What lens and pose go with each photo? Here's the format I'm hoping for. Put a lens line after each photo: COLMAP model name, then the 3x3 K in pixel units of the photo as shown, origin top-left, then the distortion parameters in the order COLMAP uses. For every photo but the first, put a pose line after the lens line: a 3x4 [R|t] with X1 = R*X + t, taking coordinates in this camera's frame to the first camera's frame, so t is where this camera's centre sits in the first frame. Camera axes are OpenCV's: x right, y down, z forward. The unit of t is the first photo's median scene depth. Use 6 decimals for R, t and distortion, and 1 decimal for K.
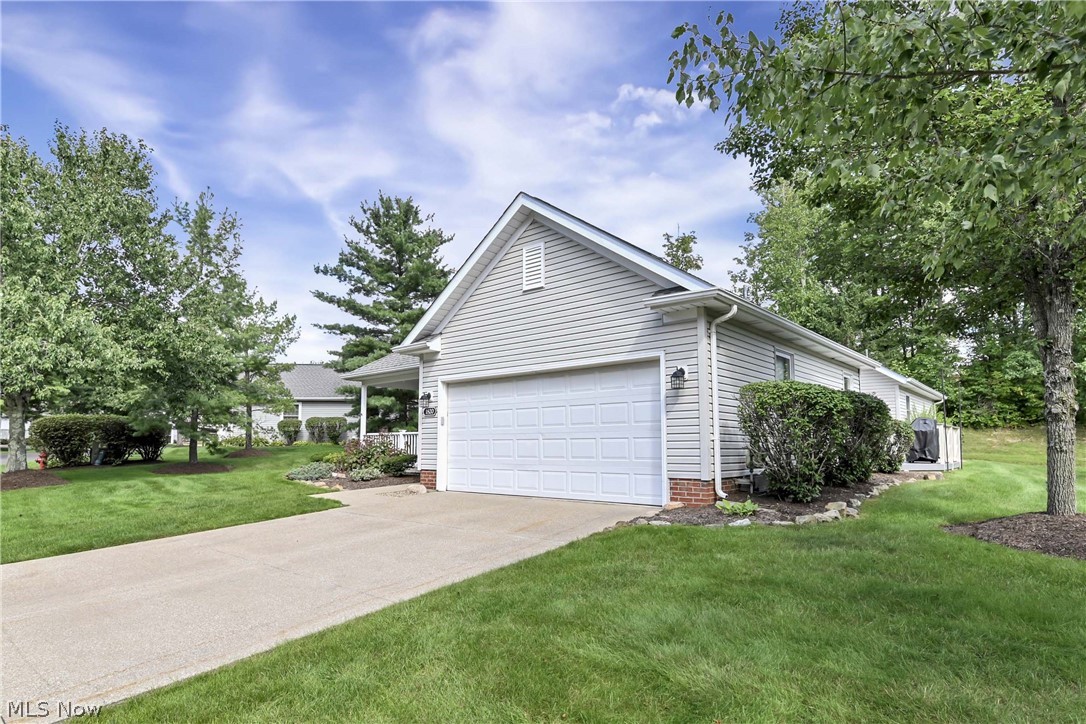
lens RADIAL K [[606.5, 0, 543.6], [0, 606.5, 380.7], [0, 0, 1]] dist [0.000587, 0.000035]
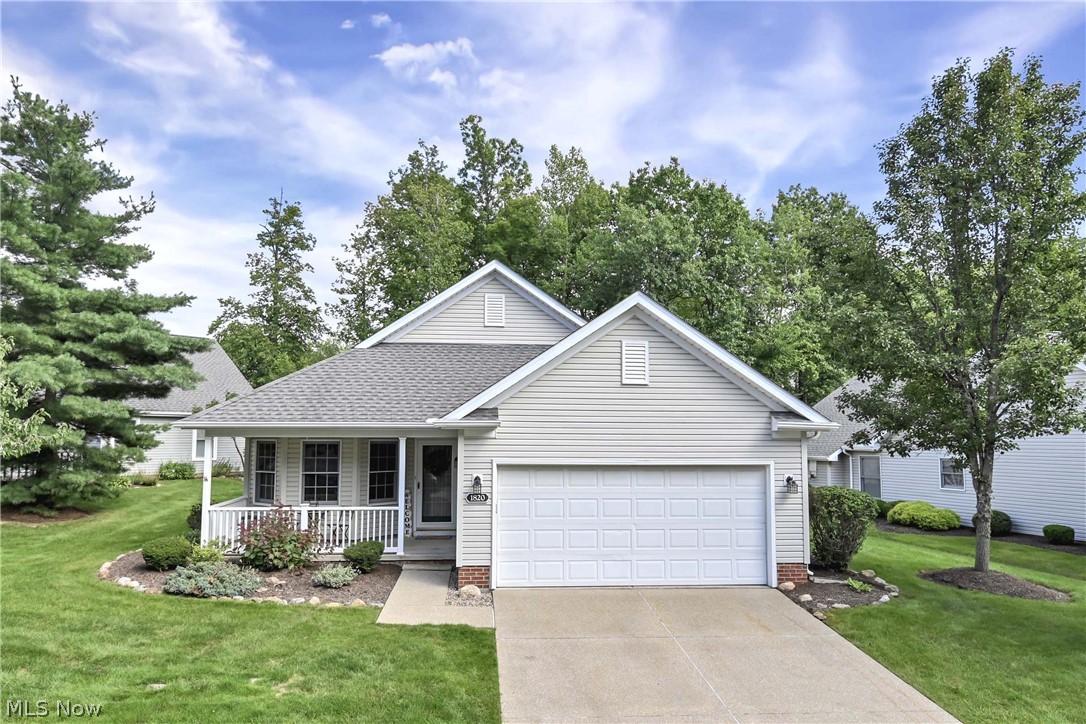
lens RADIAL K [[712.8, 0, 543.0], [0, 712.8, 362.0], [0, 0, 1]] dist [0.003112, 0.000812]
pose [[0.693693, 0.078920, 0.715934, -1.014363], [-0.087834, 0.995830, -0.024668, -0.146618], [-0.714895, -0.045771, 0.697732, 0.268193]]
